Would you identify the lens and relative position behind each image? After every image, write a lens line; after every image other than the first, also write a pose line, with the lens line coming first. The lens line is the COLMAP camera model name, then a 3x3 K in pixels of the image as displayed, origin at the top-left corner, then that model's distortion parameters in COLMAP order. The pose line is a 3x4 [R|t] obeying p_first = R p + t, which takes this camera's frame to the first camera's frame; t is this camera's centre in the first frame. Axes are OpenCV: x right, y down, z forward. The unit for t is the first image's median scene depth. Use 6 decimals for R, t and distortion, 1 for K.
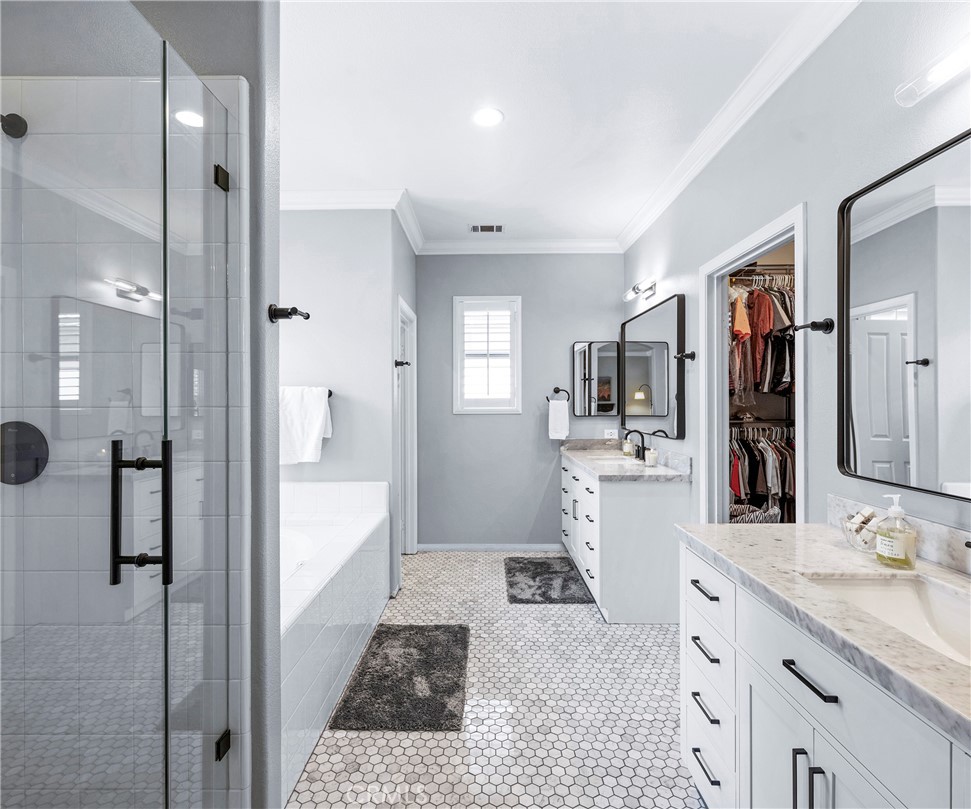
lens RADIAL K [[479.4, 0, 485.3], [0, 479.4, 400.8], [0, 0, 1]] dist [-0.003583, -0.000438]
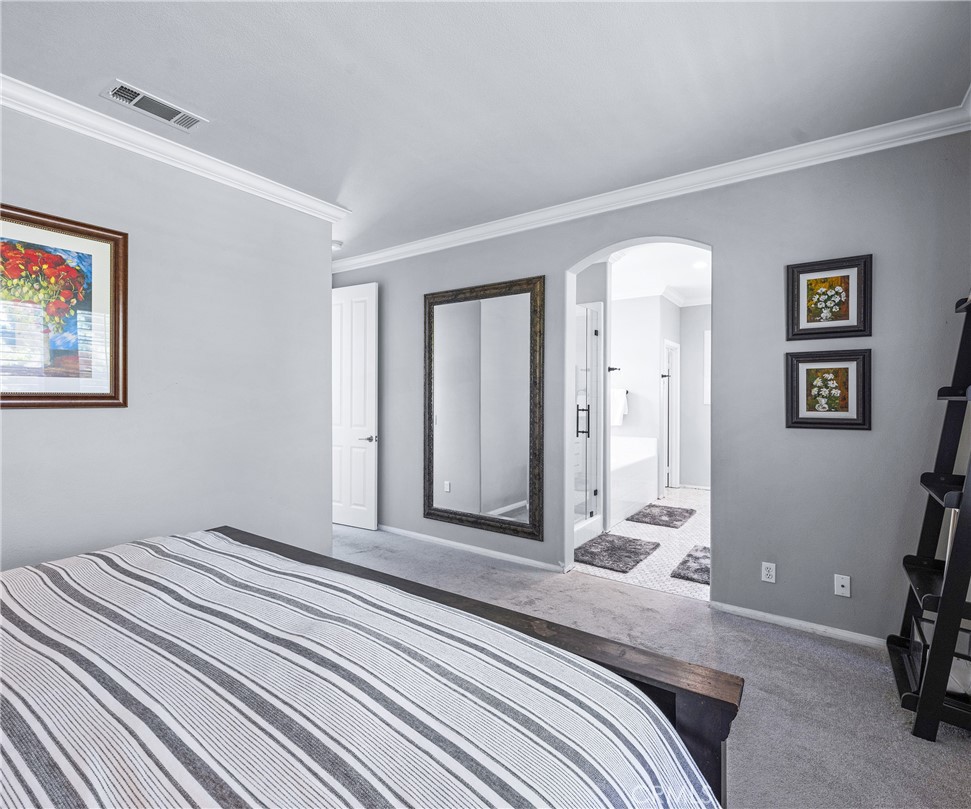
lens RADIAL K [[479.4, 0, 485.3], [0, 479.4, 400.8], [0, 0, 1]] dist [-0.003583, -0.000438]
pose [[0.823553, 0.006504, -0.567202, 0.732901], [-0.002447, 0.999966, 0.007913, 0.012493], [0.567234, -0.005129, 0.823541, -2.220308]]
